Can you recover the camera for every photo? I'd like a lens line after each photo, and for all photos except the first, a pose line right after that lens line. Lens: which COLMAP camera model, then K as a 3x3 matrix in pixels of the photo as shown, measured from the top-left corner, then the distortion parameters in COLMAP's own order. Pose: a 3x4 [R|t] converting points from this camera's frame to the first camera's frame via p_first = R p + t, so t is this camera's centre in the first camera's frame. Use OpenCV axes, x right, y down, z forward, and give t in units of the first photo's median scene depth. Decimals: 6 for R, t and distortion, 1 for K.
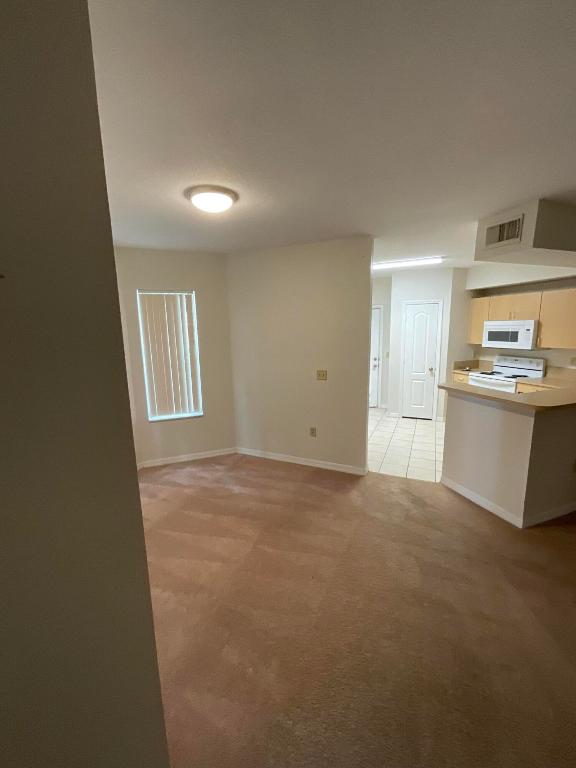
lens RADIAL K [[314.1, 0, 286.2], [0, 314.1, 384.9], [0, 0, 1]] dist [0.008365, -0.002563]
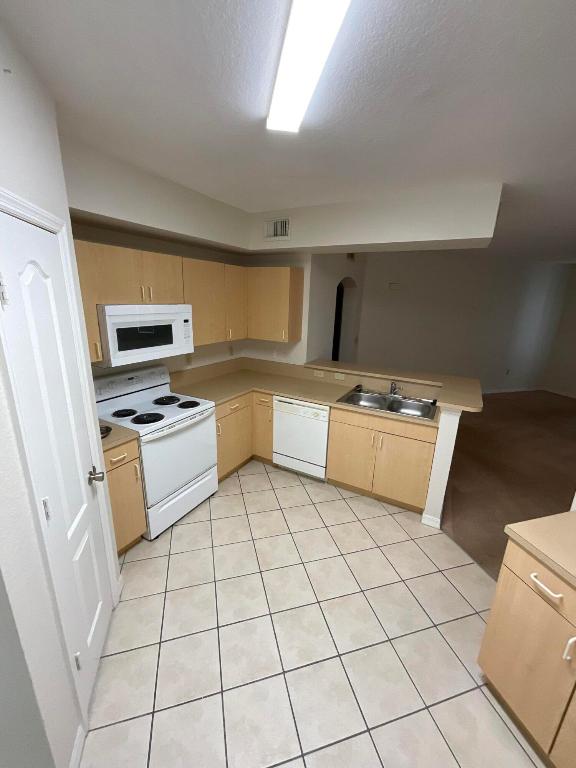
lens RADIAL K [[314.1, 0, 287.7], [0, 314.1, 382.2], [0, 0, 1]] dist [0.008365, -0.002563]
pose [[-0.666130, -0.203871, 0.717431, 0.173885], [0.107462, 0.925644, 0.362816, -0.236615], [-0.738053, 0.318779, -0.594691, 1.122988]]
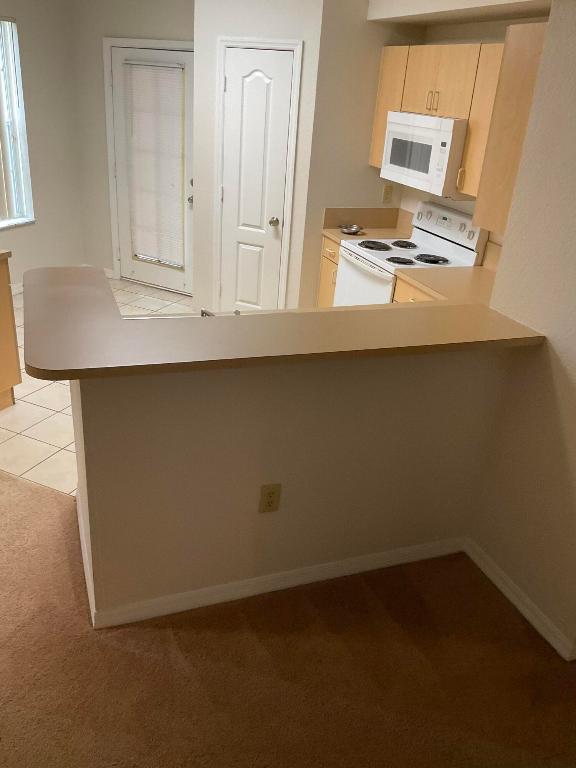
lens RADIAL K [[656.8, 0, 288.3], [0, 656.8, 384.9], [0, 0, 1]] dist [0.001766, -0.005181]
pose [[0.996066, 0.072637, 0.050755, 0.497675], [-0.082980, 0.965540, 0.246672, -0.063286], [-0.031088, -0.249913, 0.967769, 0.116793]]
